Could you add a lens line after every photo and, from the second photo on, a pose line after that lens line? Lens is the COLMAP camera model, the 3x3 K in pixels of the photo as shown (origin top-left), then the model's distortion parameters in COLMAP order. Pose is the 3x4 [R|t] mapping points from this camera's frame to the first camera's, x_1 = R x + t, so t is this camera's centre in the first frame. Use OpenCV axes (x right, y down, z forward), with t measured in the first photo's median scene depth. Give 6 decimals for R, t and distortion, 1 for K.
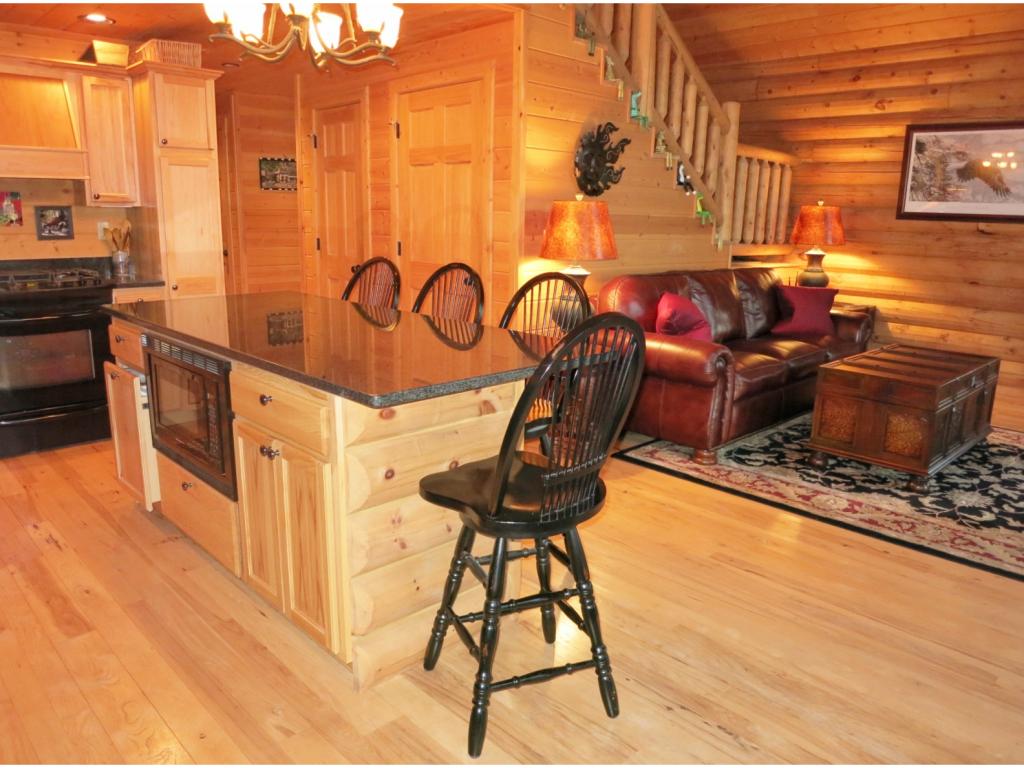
lens RADIAL K [[735.4, 0, 511.5], [0, 735.4, 385.4], [0, 0, 1]] dist [-0.058645, 0.018572]
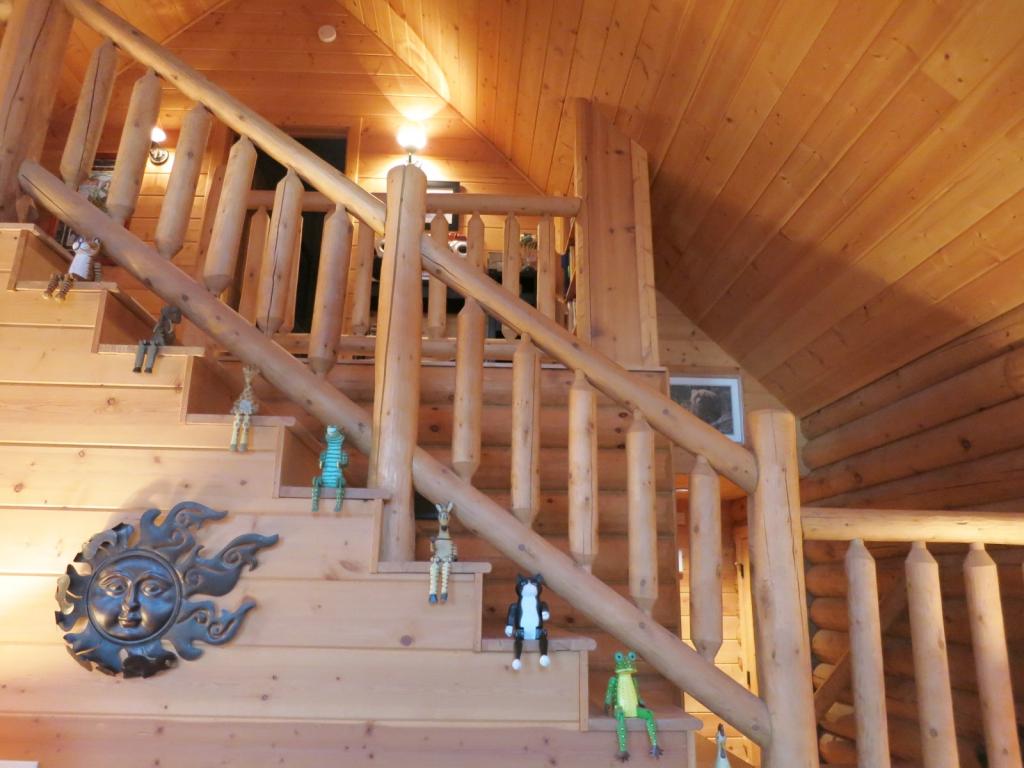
lens RADIAL K [[721.3, 0, 510.2], [0, 721.3, 382.4], [0, 0, 1]] dist [-0.045735, -0.000497]
pose [[0.750112, -0.192883, -0.632557, 0.469367], [-0.148153, 0.883194, -0.444994, -0.218752], [0.644502, 0.427510, 0.633918, 0.684359]]
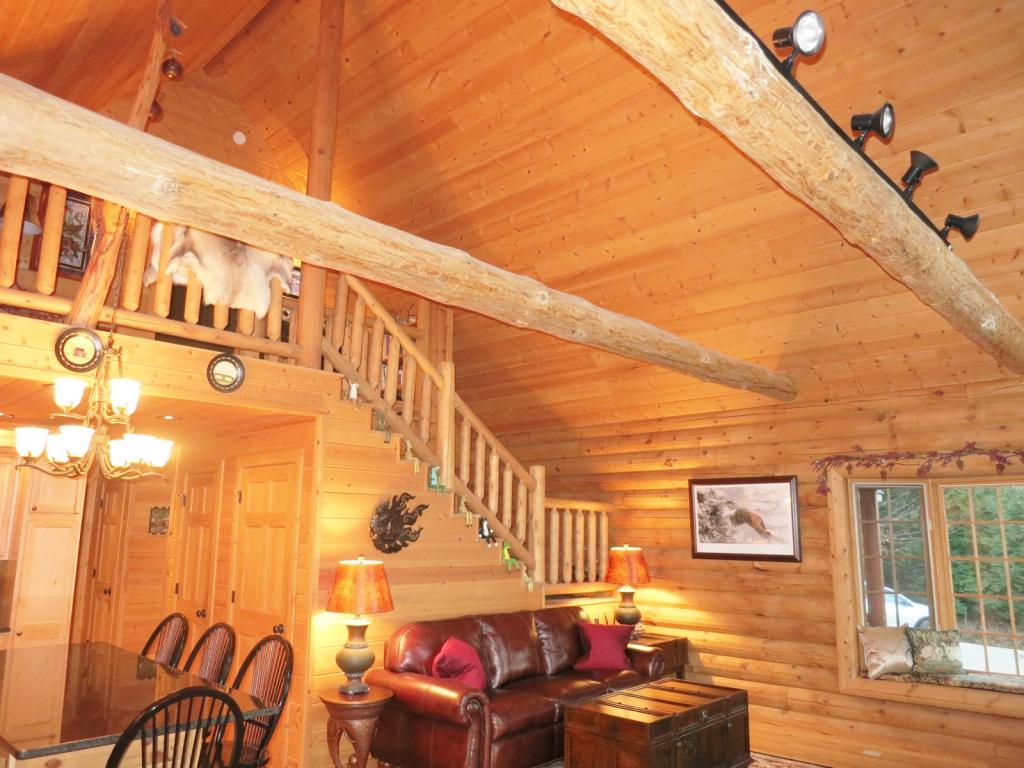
lens RADIAL K [[735.4, 0, 514.2], [0, 735.4, 384.6], [0, 0, 1]] dist [-0.058645, 0.018572]
pose [[0.998813, -0.003049, 0.048622, 0.215001], [0.022768, 0.911558, -0.410541, -0.013348], [-0.043070, 0.411160, 0.910545, -0.171488]]
